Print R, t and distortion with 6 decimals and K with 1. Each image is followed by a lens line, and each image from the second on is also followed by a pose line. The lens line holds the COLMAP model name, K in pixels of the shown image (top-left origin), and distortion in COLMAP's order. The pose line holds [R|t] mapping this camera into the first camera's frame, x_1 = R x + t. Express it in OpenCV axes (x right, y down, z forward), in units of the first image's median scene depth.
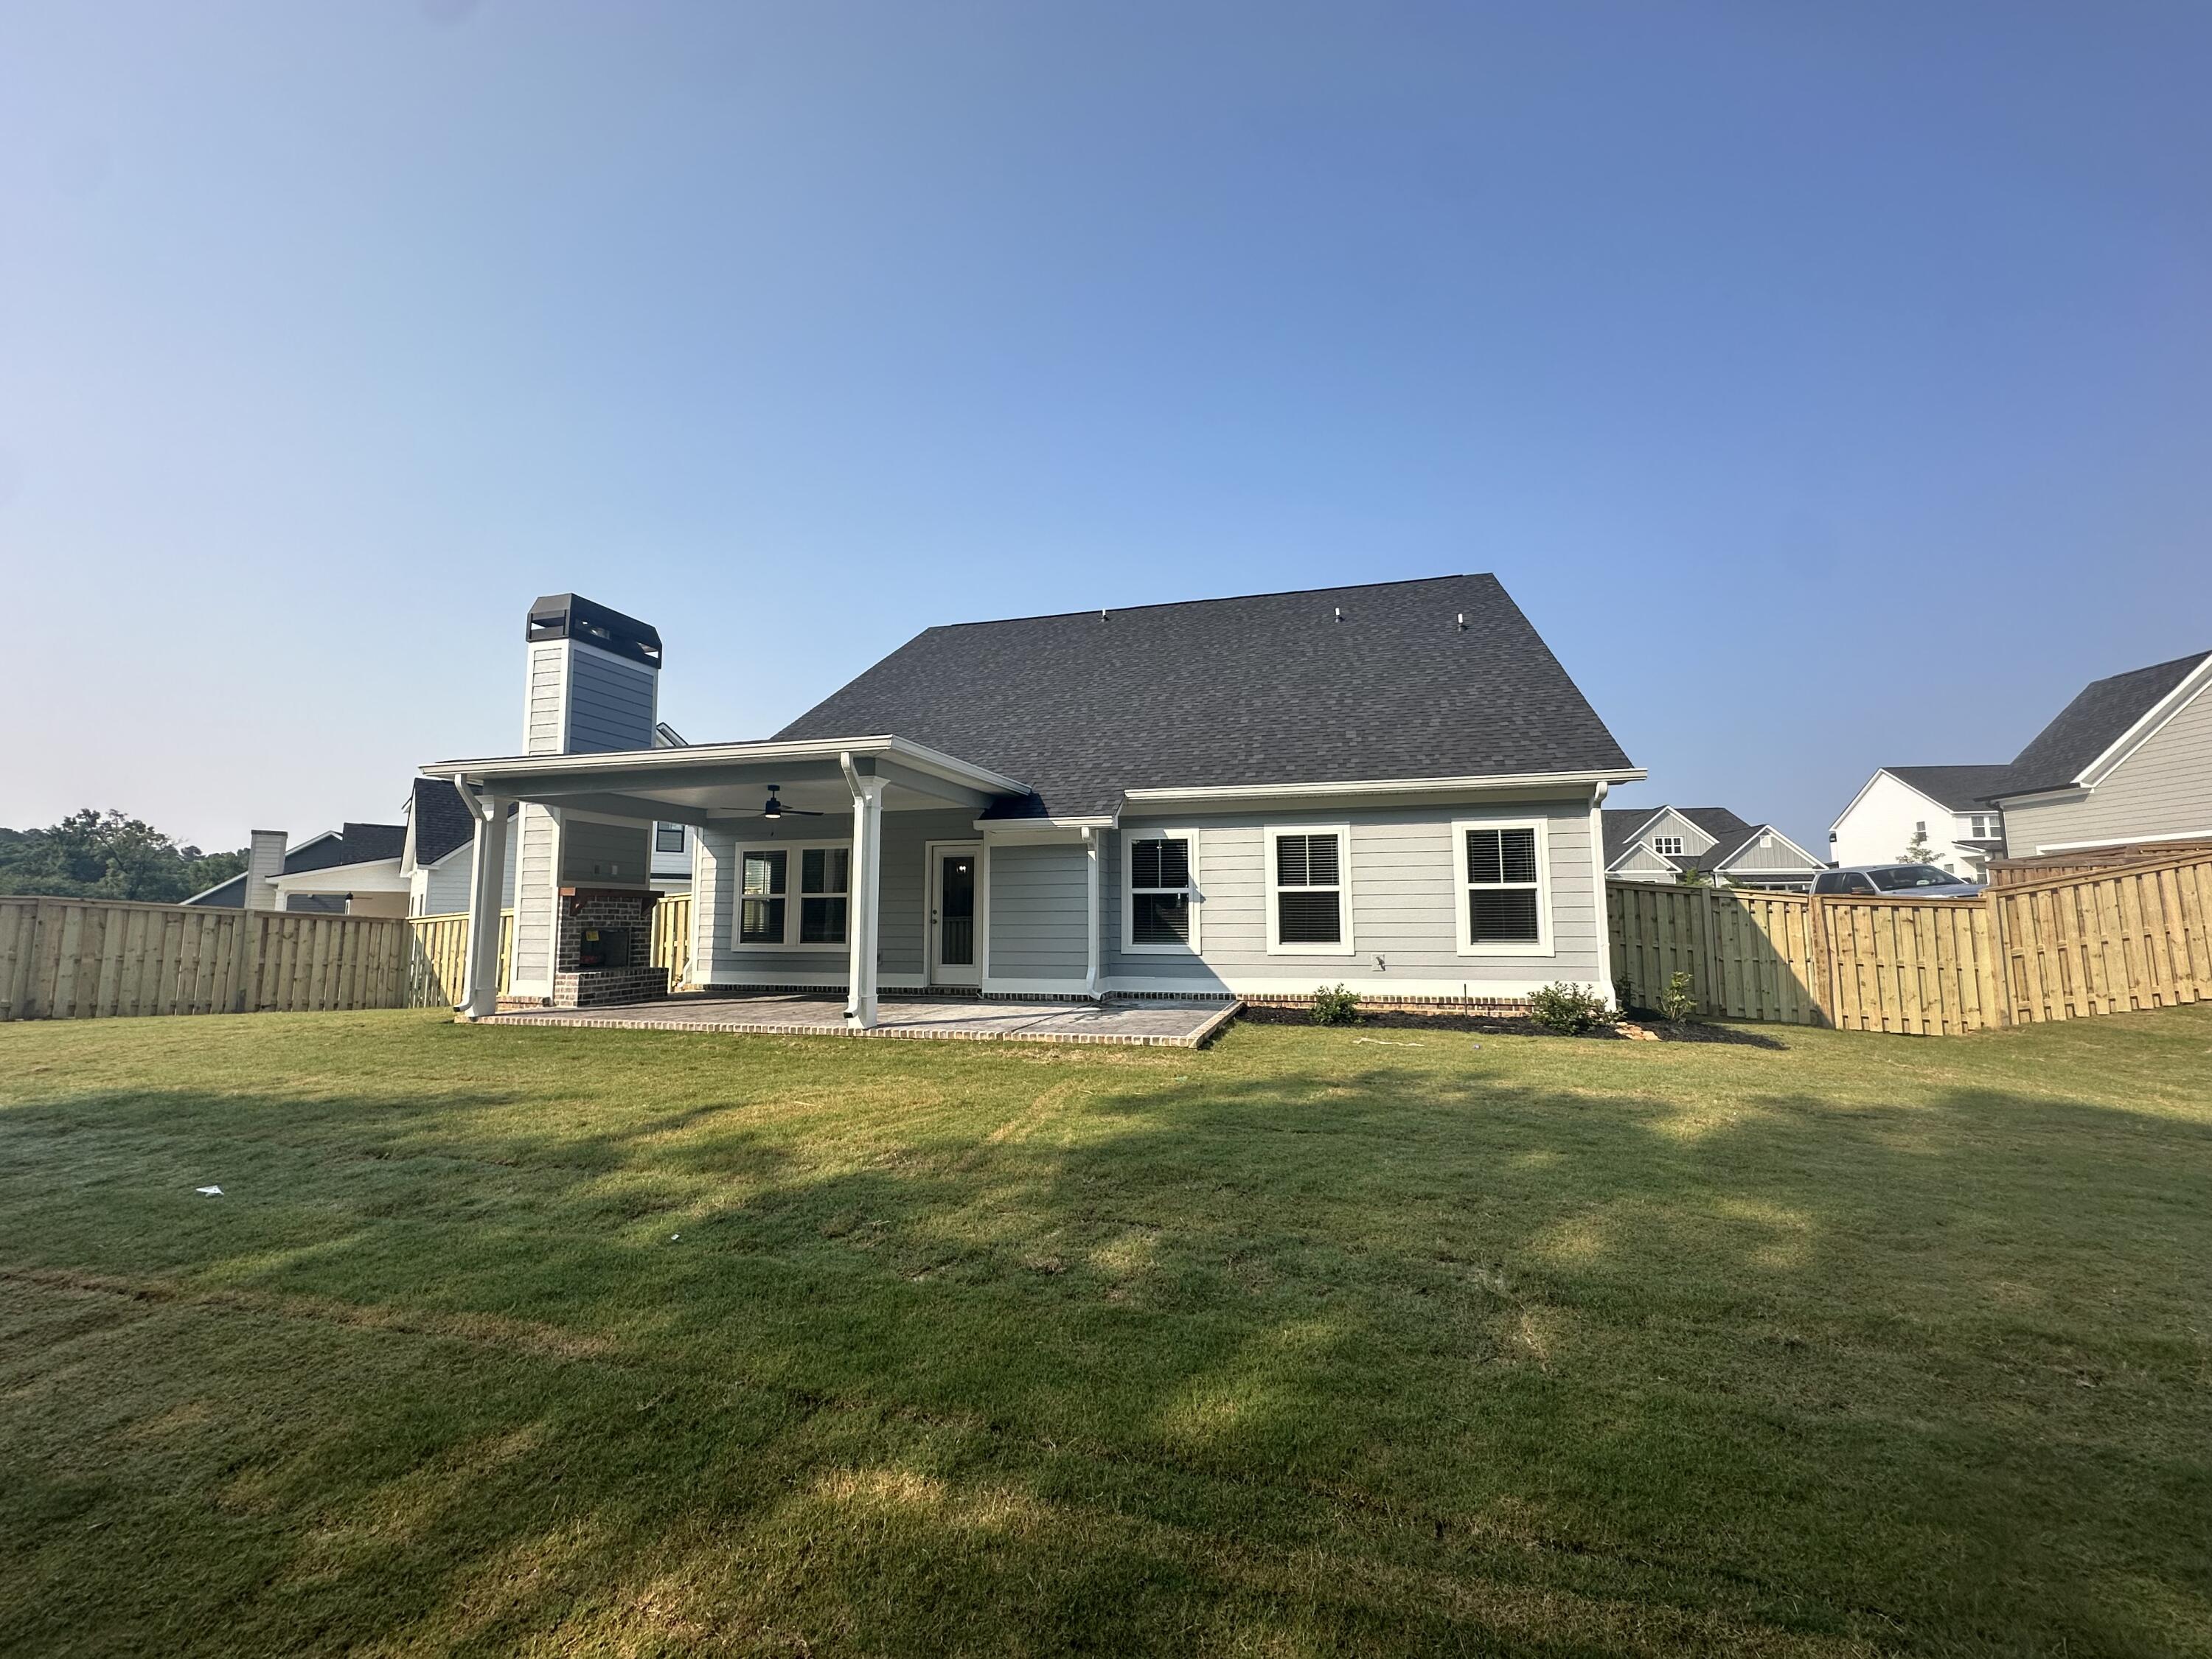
lens RADIAL K [[885.7, 0, 1106.0], [0, 885.7, 829.5], [0, 0, 1]] dist [0.000124, -0.000031]
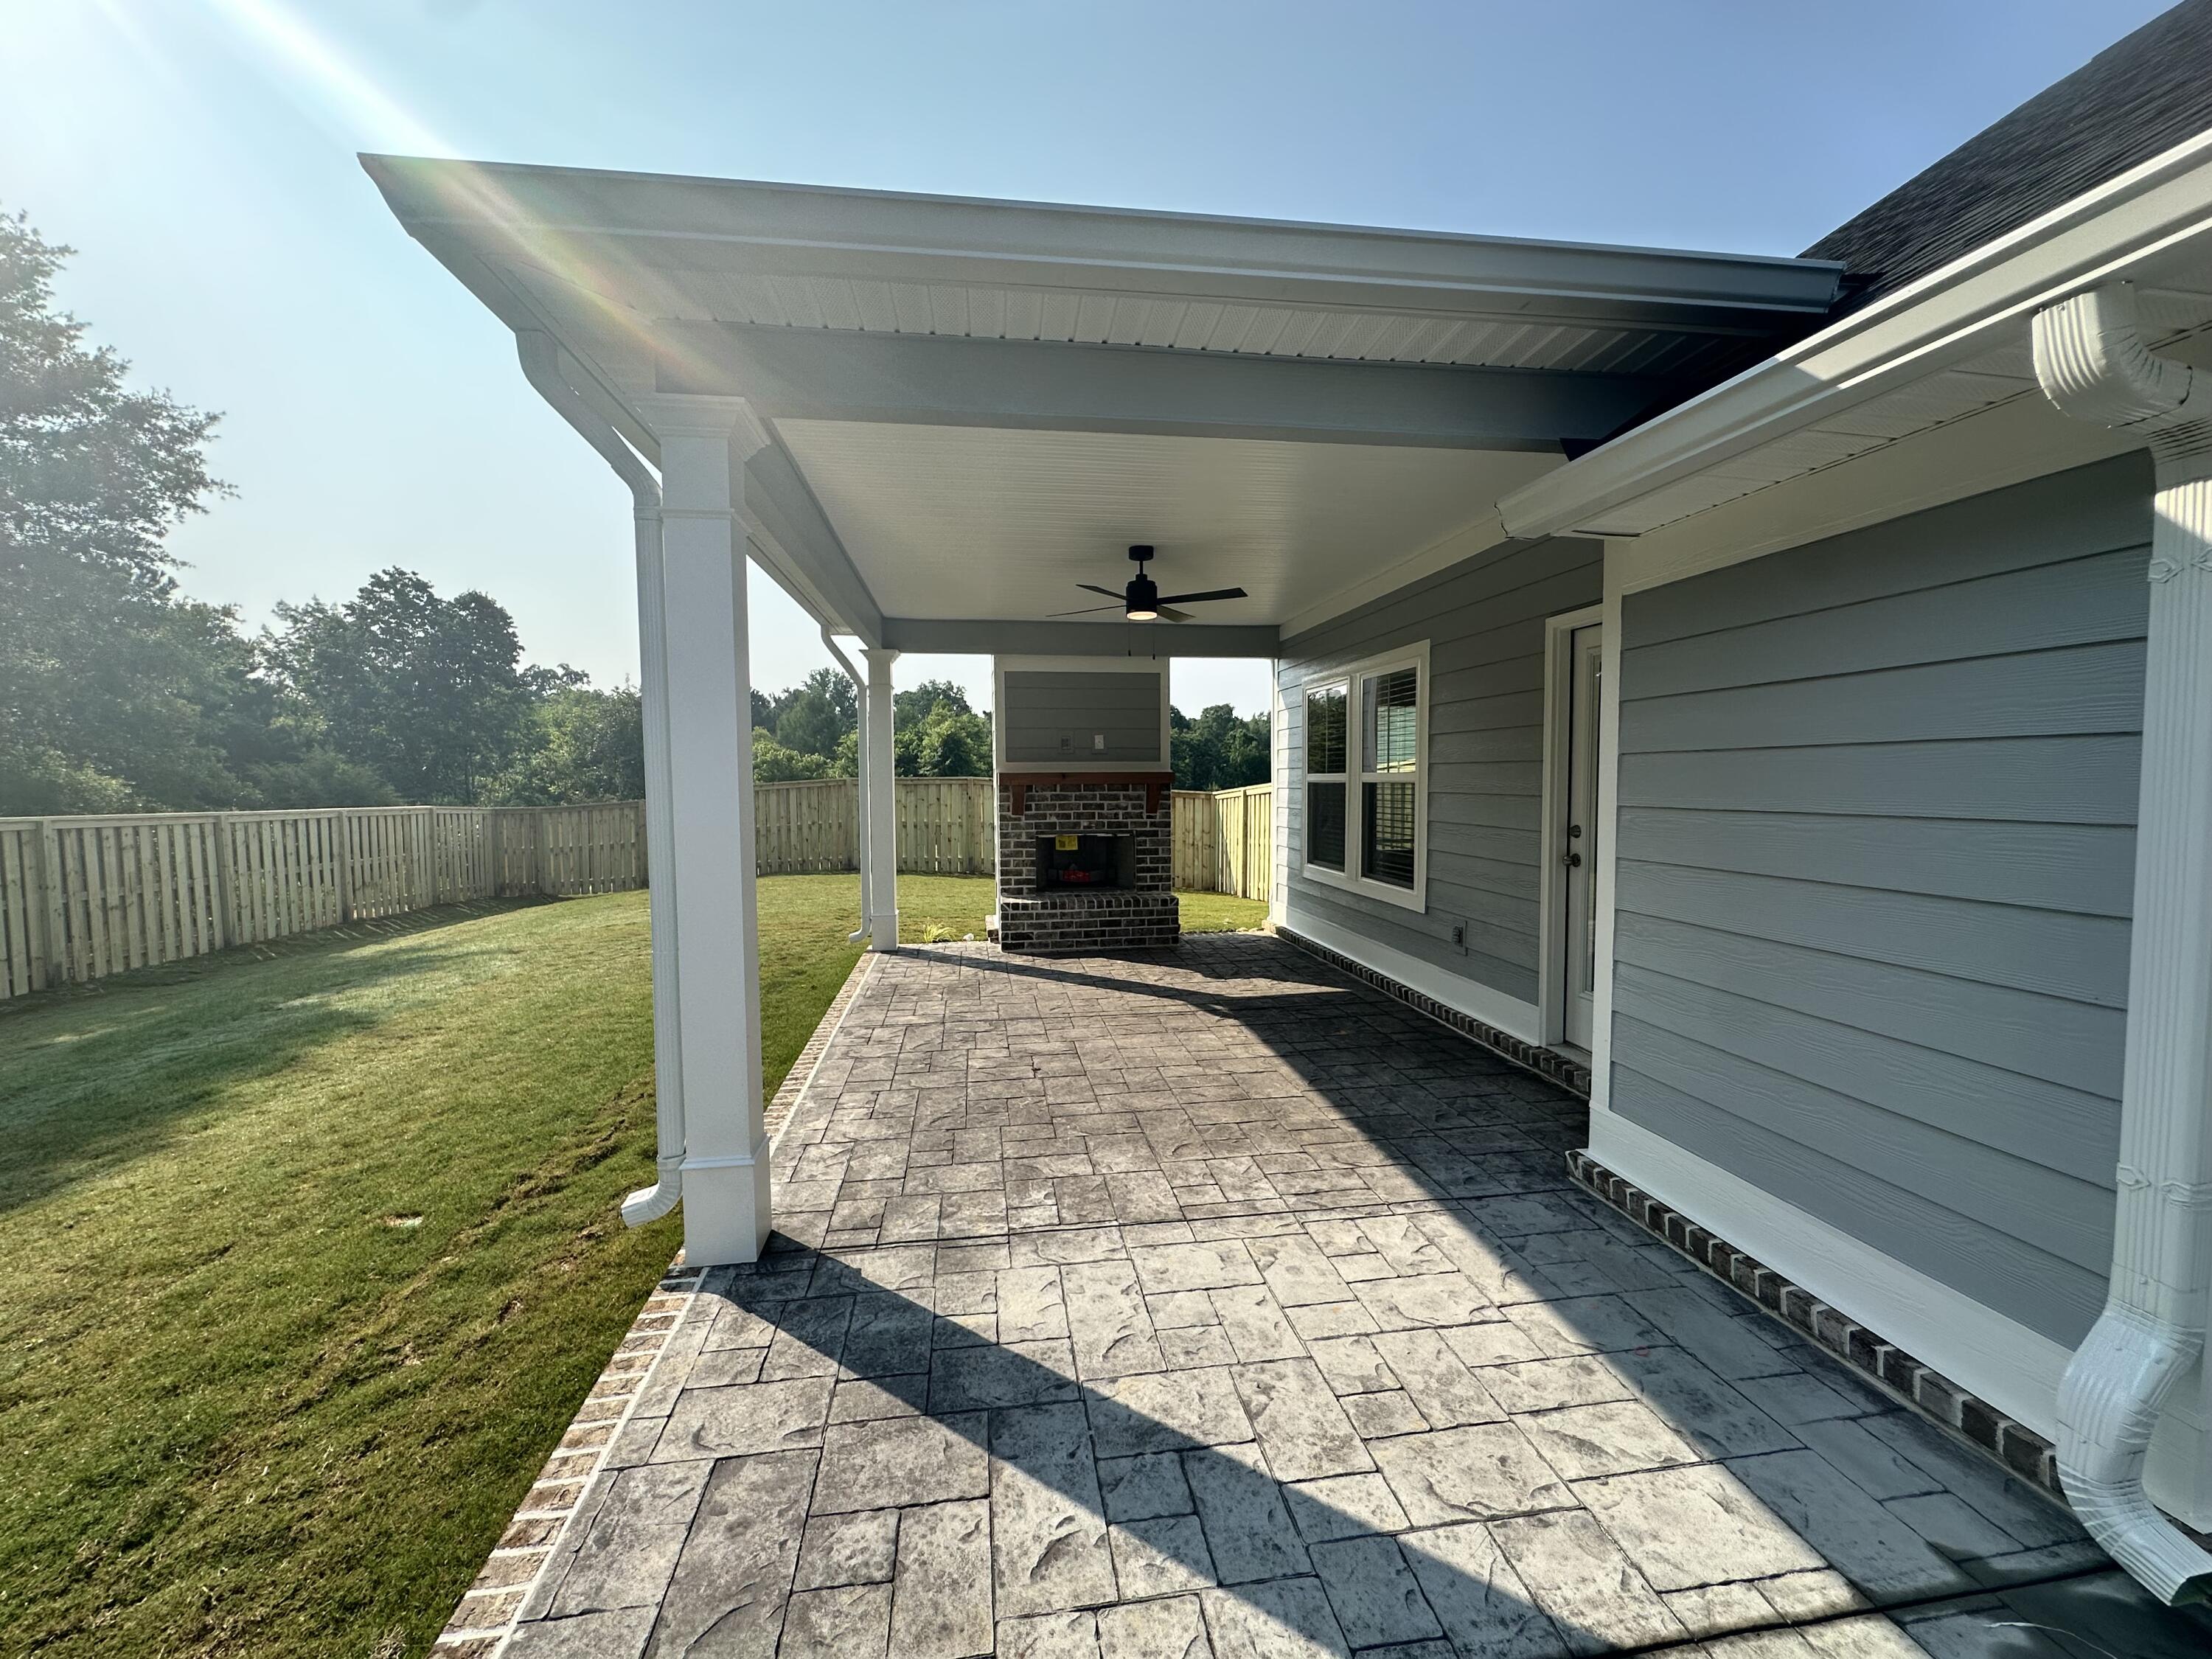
lens RADIAL K [[885.7, 0, 1106.0], [0, 885.7, 829.5], [0, 0, 1]] dist [0.000124, -0.000031]
pose [[0.392979, 0.057123, -0.917771, 0.042037], [0.093207, 0.990454, 0.101558, 0.044994], [0.914811, -0.125453, 0.383903, 0.769029]]
